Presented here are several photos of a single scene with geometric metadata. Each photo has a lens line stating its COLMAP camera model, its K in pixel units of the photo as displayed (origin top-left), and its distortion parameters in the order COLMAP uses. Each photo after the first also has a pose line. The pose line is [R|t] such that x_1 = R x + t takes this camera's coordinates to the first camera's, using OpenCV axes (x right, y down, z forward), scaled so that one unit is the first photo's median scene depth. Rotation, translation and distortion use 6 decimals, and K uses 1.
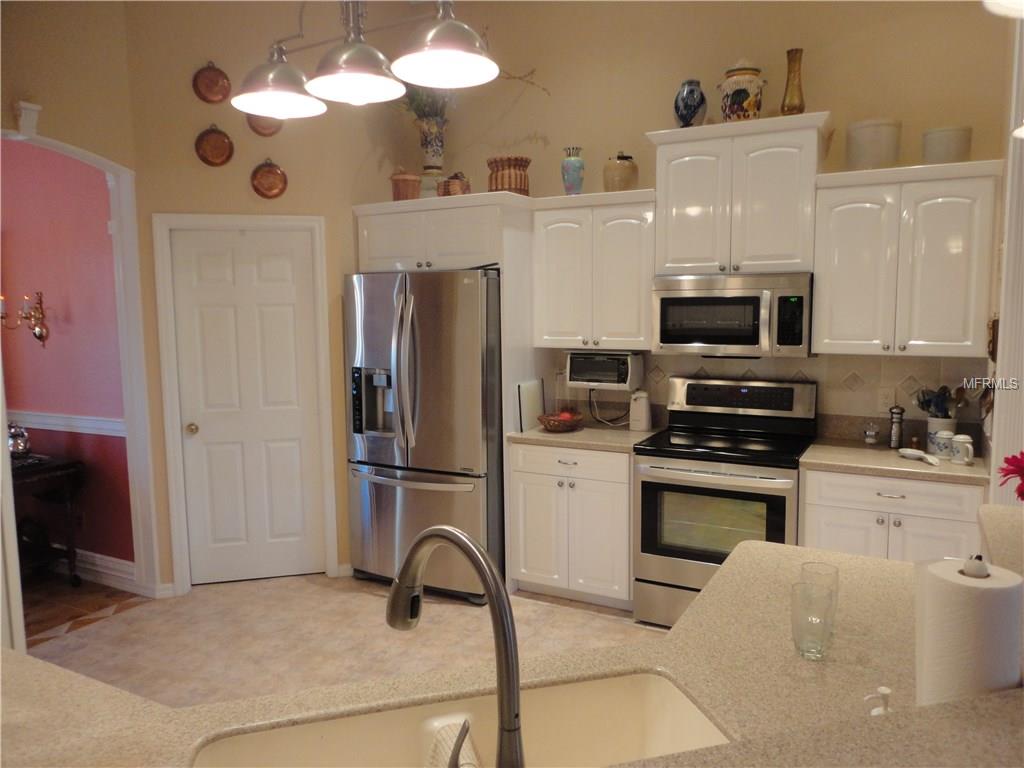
lens RADIAL K [[754.9, 0, 514.0], [0, 754.9, 386.8], [0, 0, 1]] dist [0.007336, 0.000974]
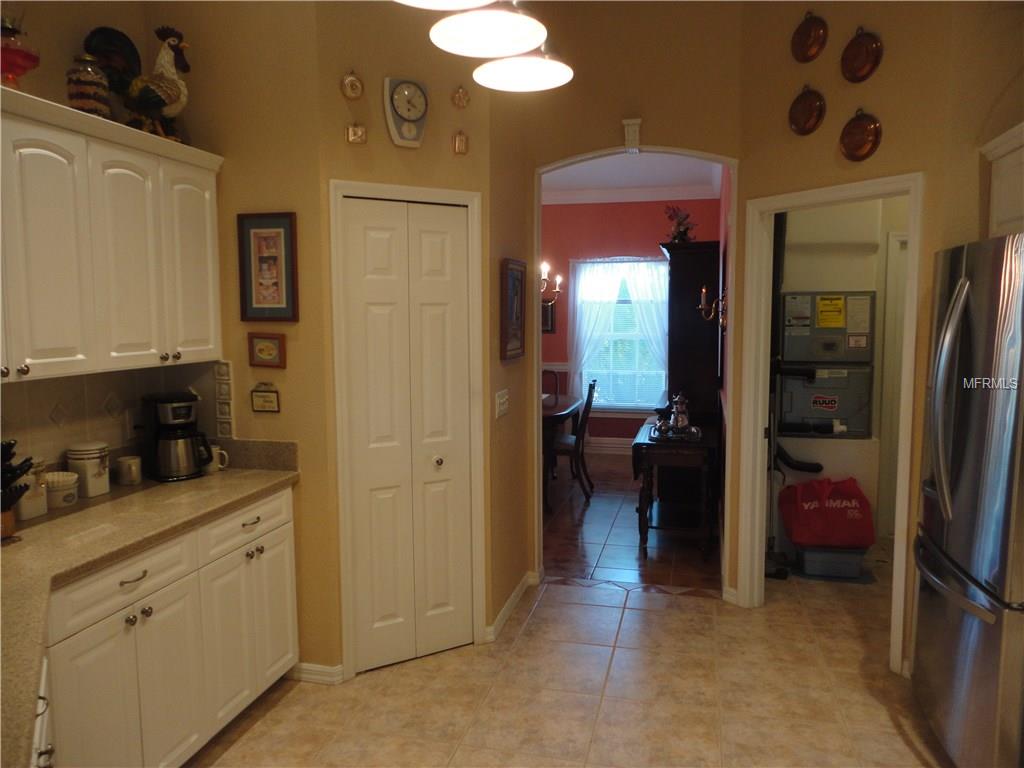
lens RADIAL K [[754.9, 0, 512.8], [0, 754.9, 381.6], [0, 0, 1]] dist [0.007336, 0.000974]
pose [[0.233366, 0.108060, -0.966366, 0.385444], [-0.096556, 0.991470, 0.087550, -0.057857], [0.967583, 0.072878, 0.241809, 0.499885]]
